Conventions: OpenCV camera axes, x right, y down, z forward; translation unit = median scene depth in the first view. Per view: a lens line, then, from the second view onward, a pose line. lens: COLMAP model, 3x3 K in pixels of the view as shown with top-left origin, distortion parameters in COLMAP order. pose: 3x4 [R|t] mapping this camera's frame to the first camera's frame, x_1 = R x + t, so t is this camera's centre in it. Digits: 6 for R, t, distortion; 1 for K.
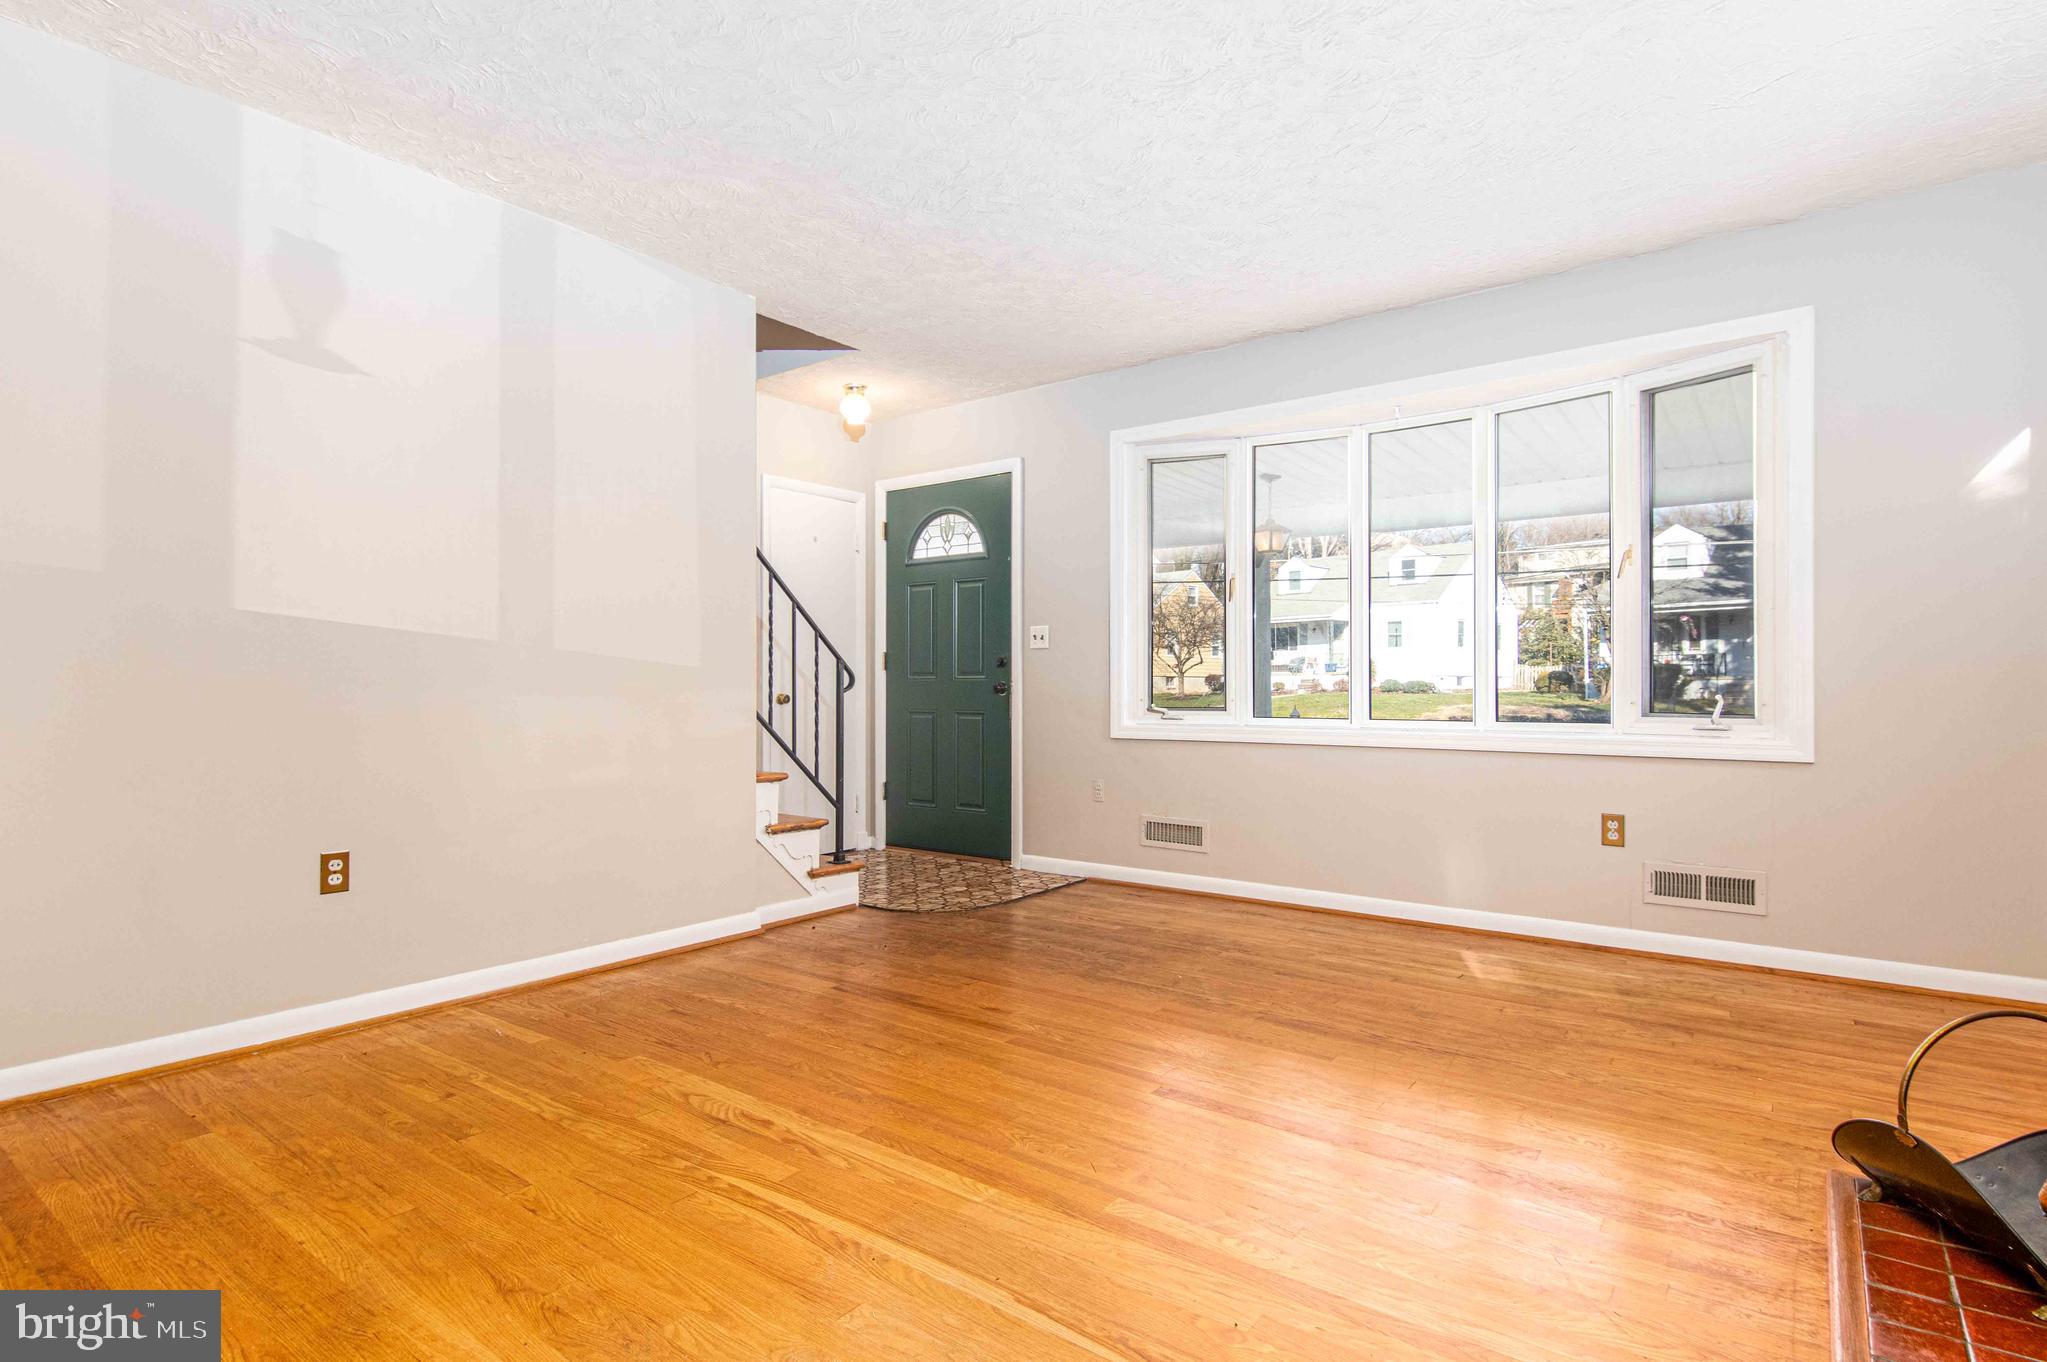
lens RADIAL K [[1023.4, 0, 1020.4], [0, 1023.4, 682.7], [0, 0, 1]] dist [0.012986, -0.003692]
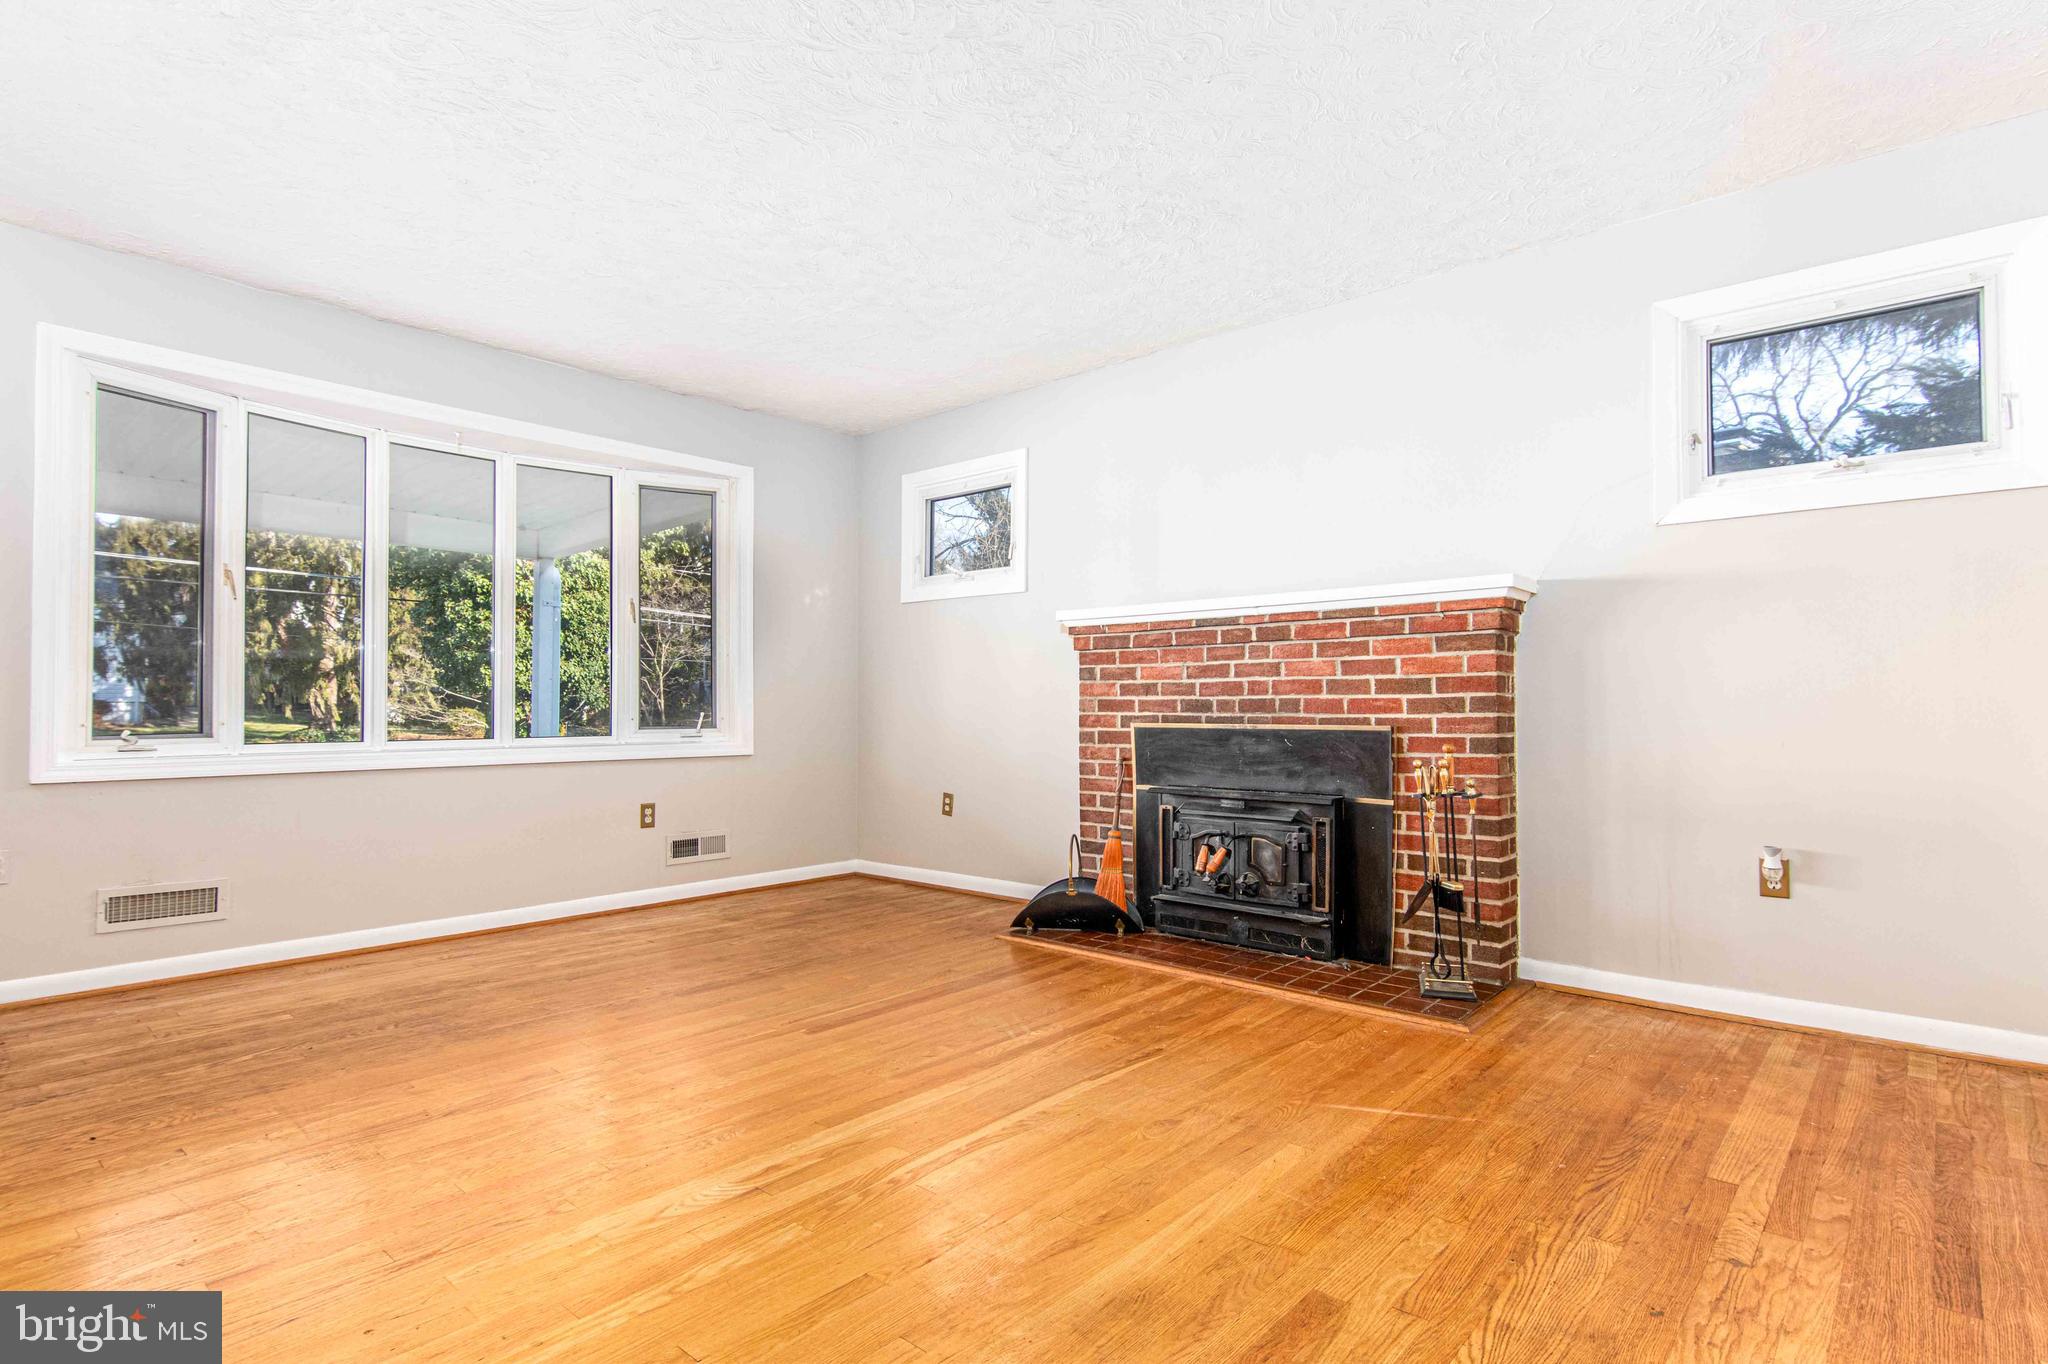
lens RADIAL K [[1023.9, 0, 1023.1], [0, 1023.9, 689.6], [0, 0, 1]] dist [0.012986, -0.003692]
pose [[0.081540, 0.017220, 0.996521, -0.728015], [-0.005655, 0.999843, -0.016815, 0.001094], [-0.996654, -0.004264, 0.081624, 0.428225]]
